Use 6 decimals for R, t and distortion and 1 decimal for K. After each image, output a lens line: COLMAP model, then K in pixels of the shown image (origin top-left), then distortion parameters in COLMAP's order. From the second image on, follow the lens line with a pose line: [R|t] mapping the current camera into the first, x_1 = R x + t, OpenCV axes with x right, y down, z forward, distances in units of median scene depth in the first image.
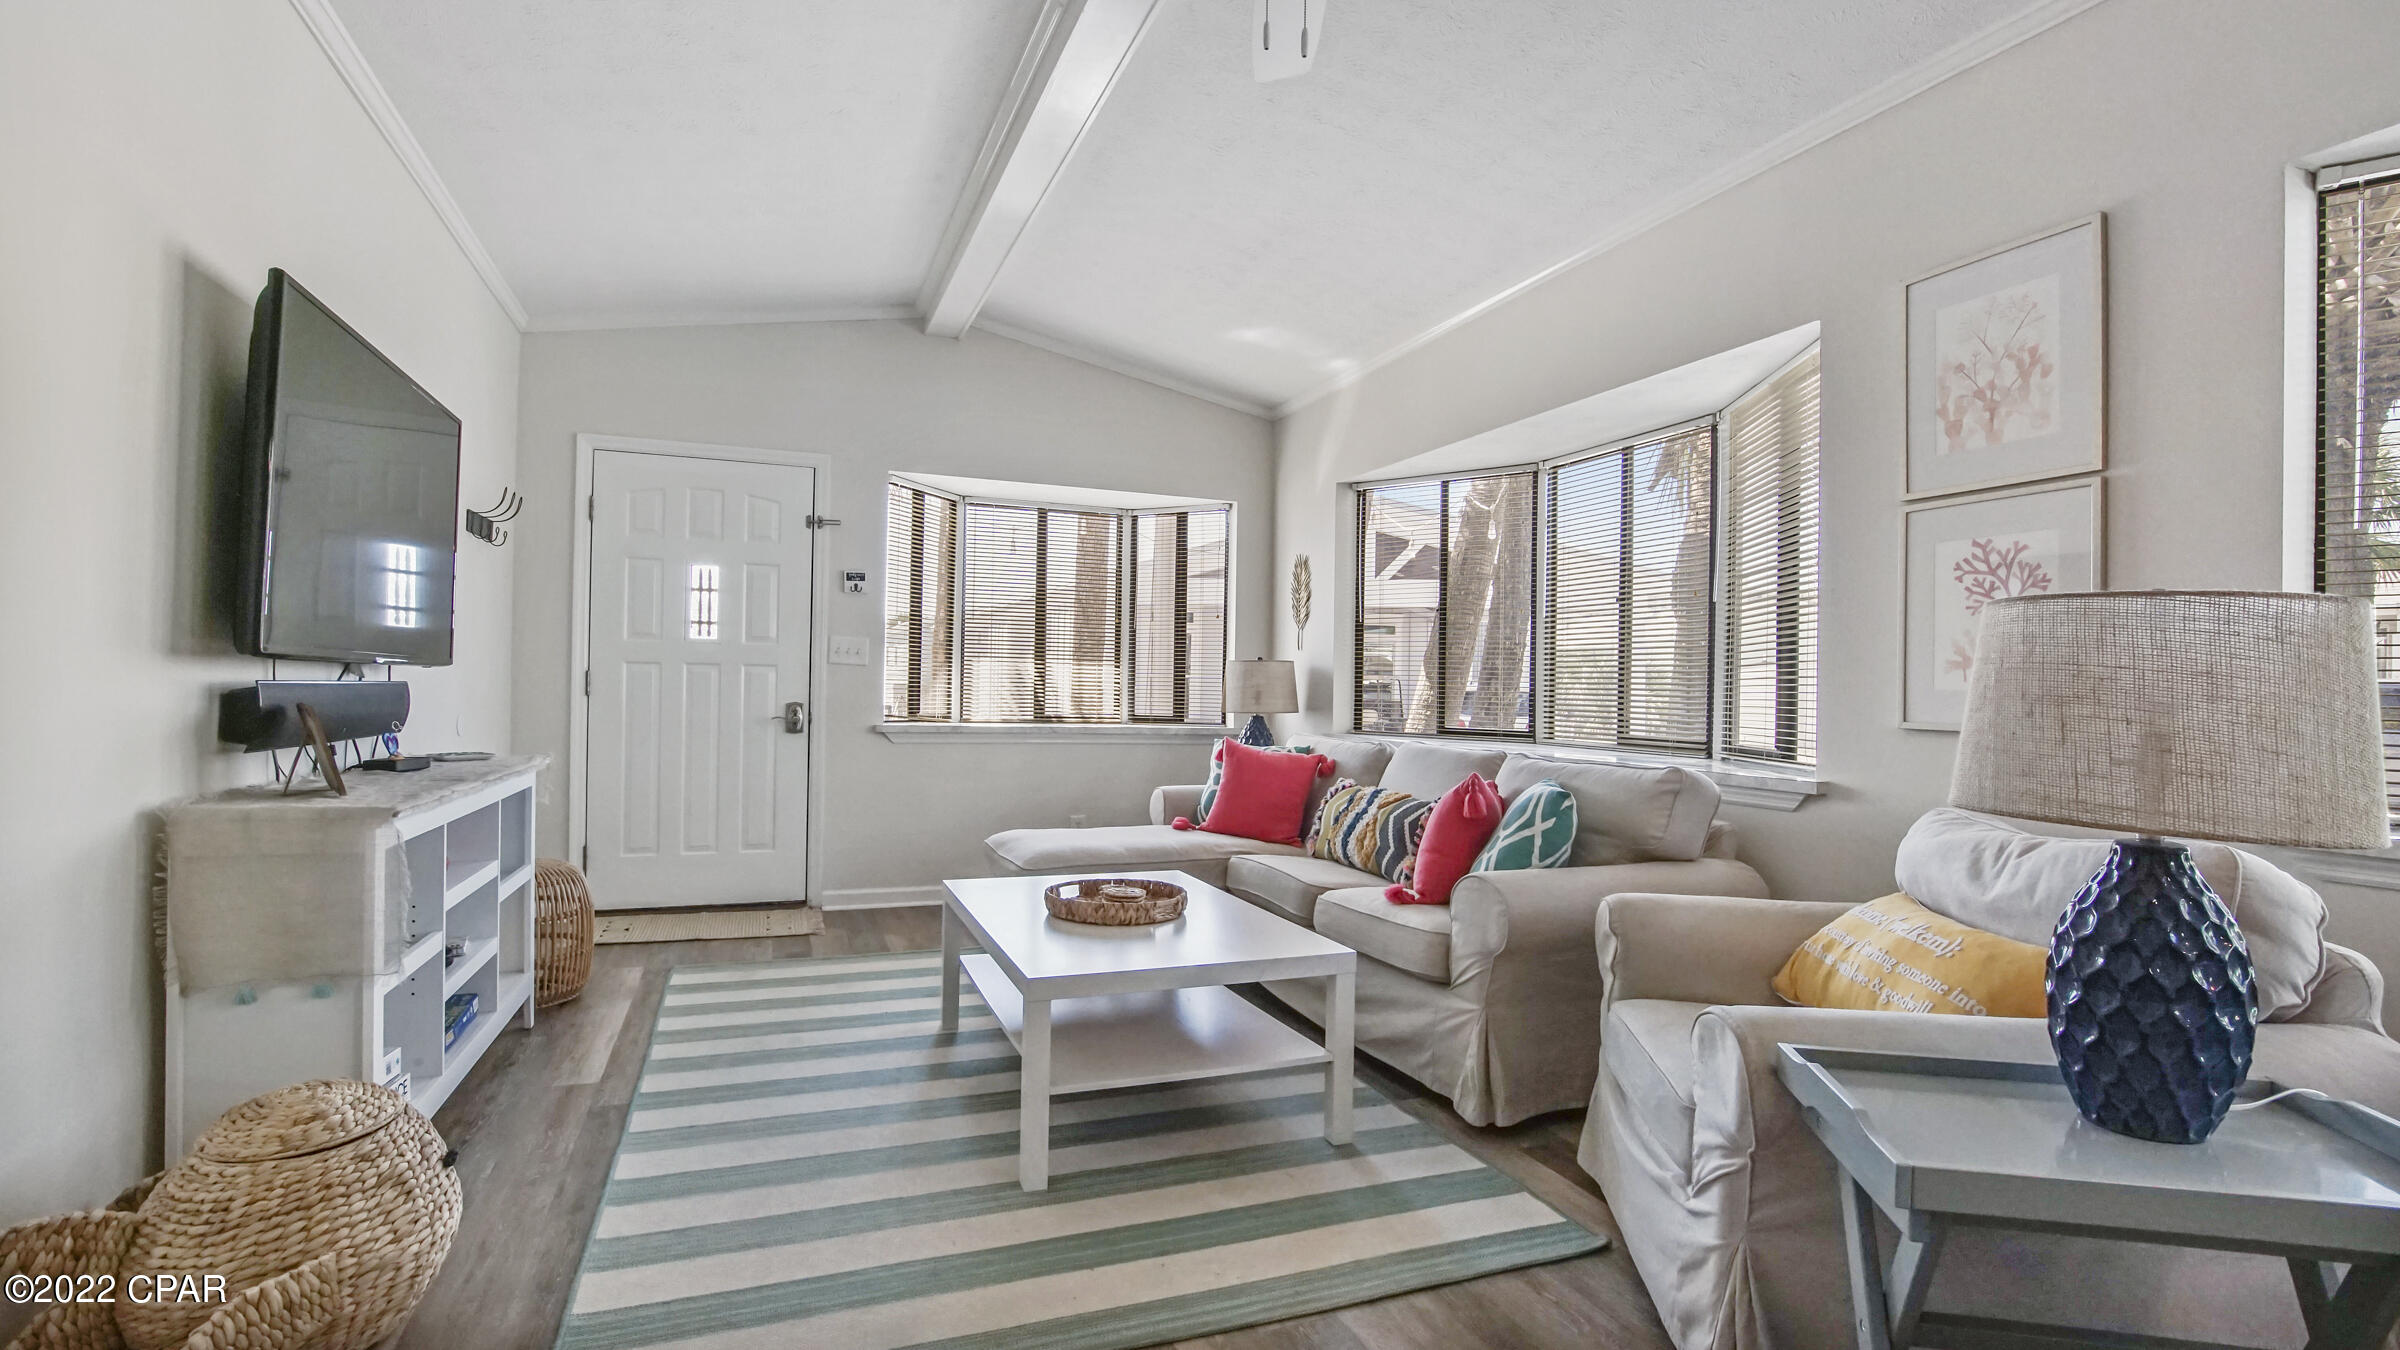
lens RADIAL K [[1071.2, 0, 1190.4], [0, 1071.2, 679.3], [0, 0, 1]] dist [-0.036607, 0.007110]
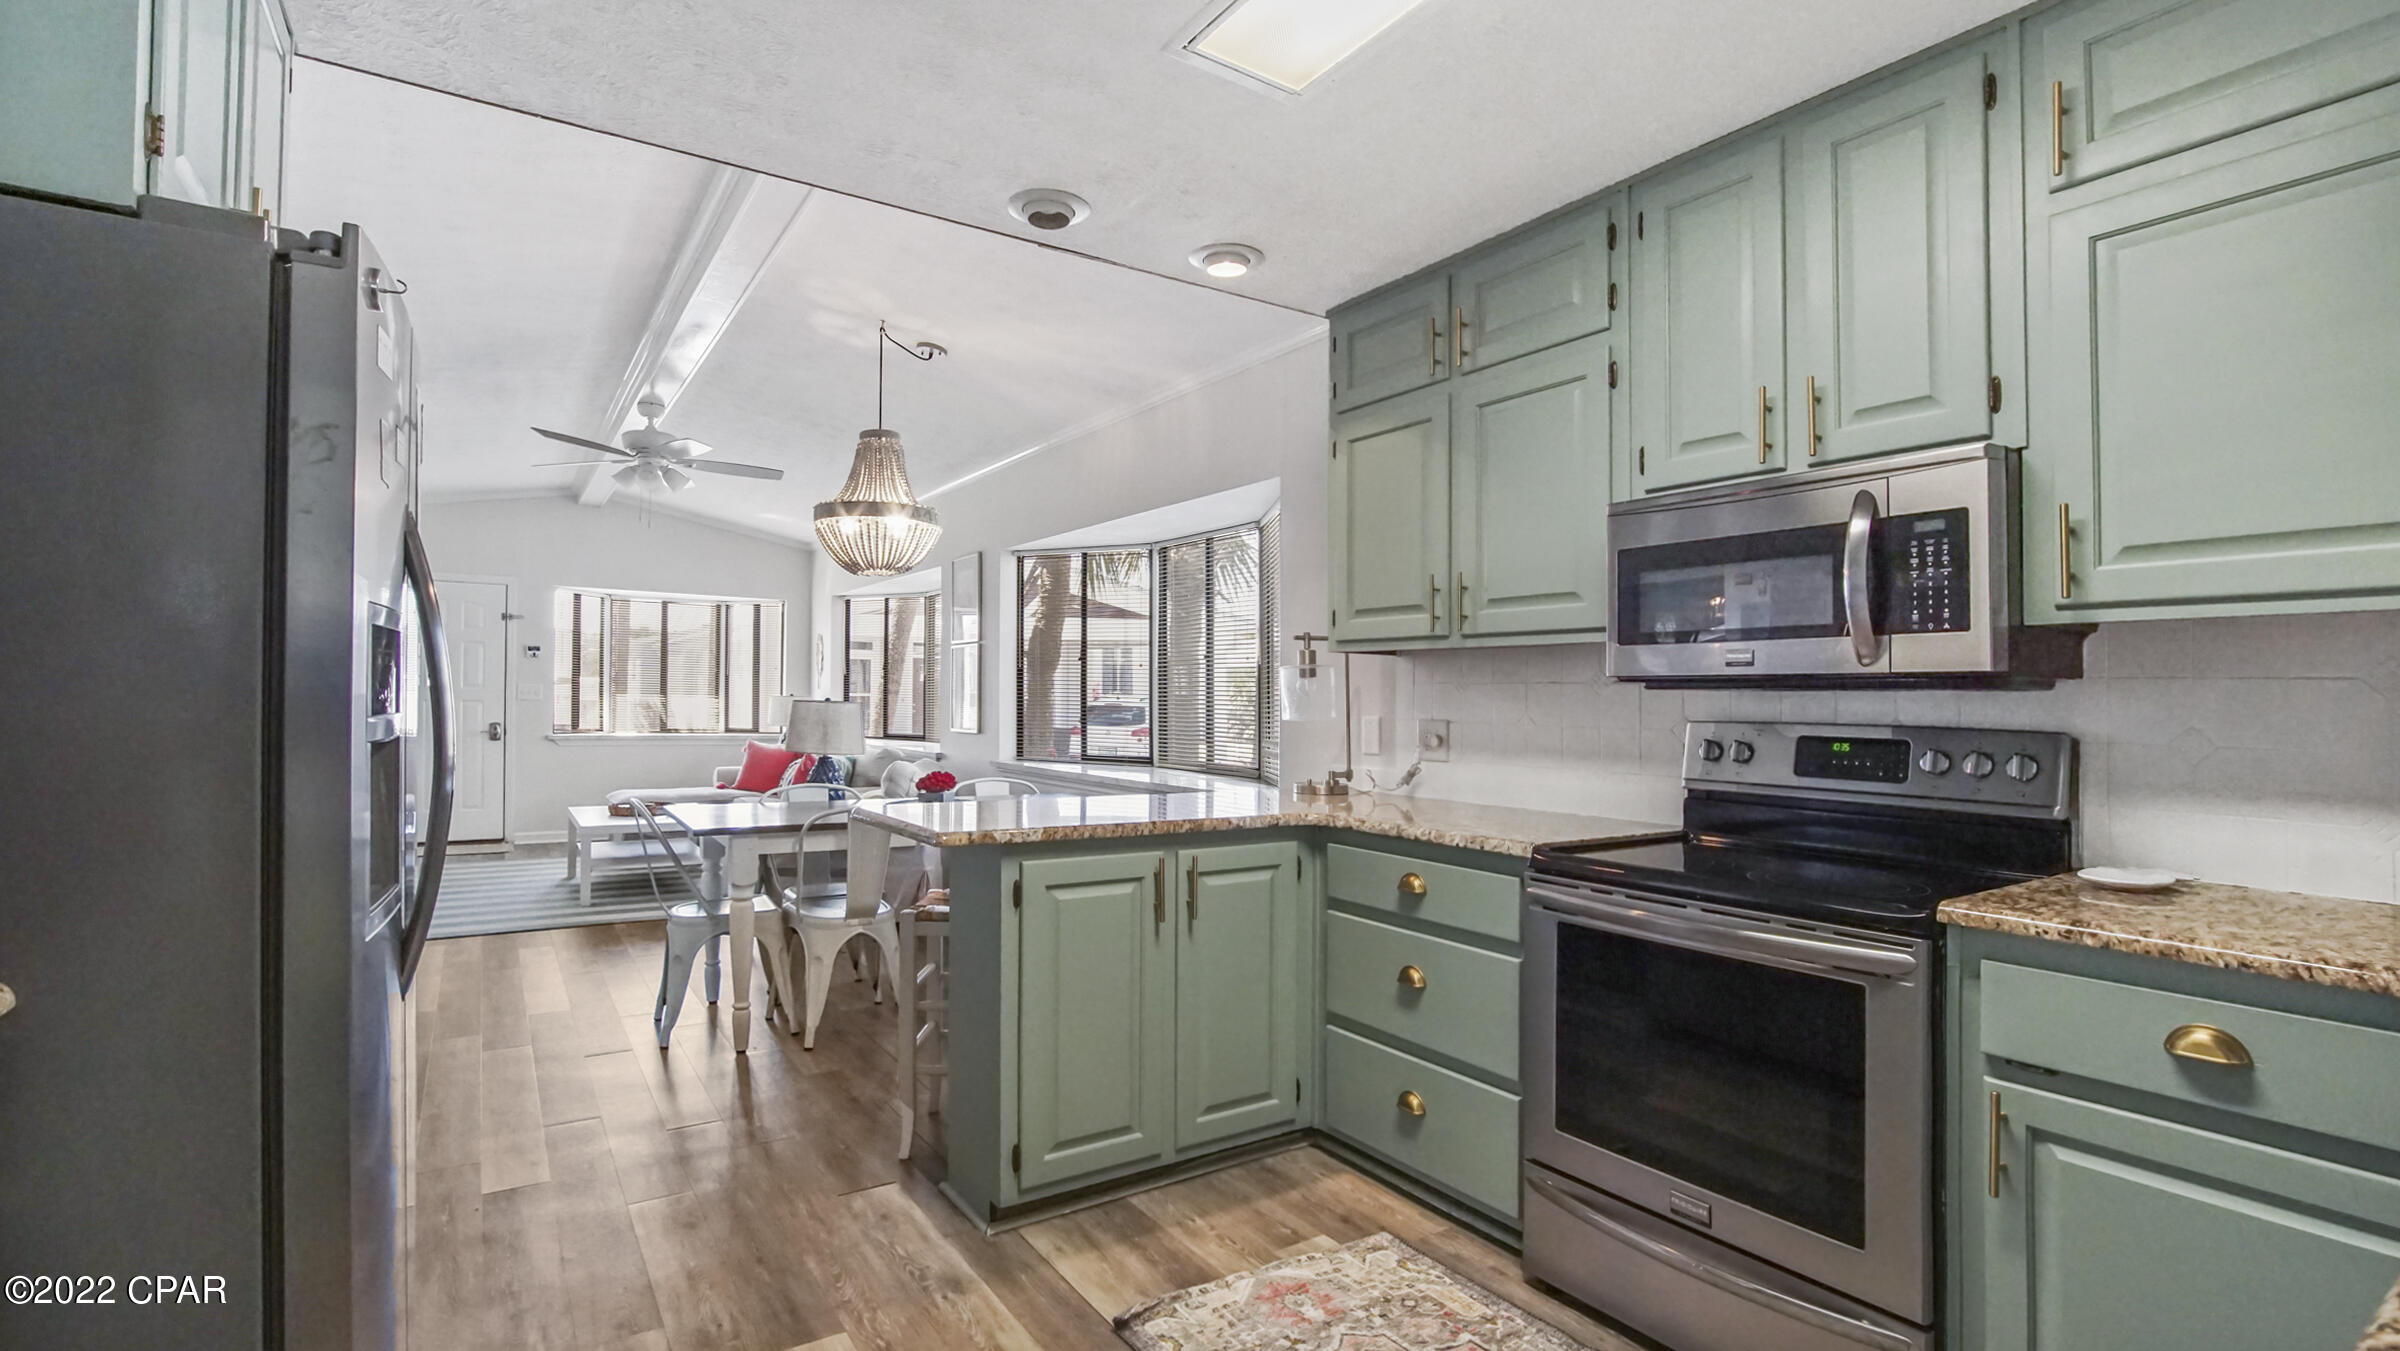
lens RADIAL K [[1071.2, 0, 1181.9], [0, 1071.2, 700.1], [0, 0, 1]] dist [-0.036607, 0.007110]
pose [[0.975832, -0.006380, 0.218428, 0.617780], [0.003960, 0.999926, 0.011515, -0.056507], [-0.218486, -0.010371, 0.975785, -1.653201]]
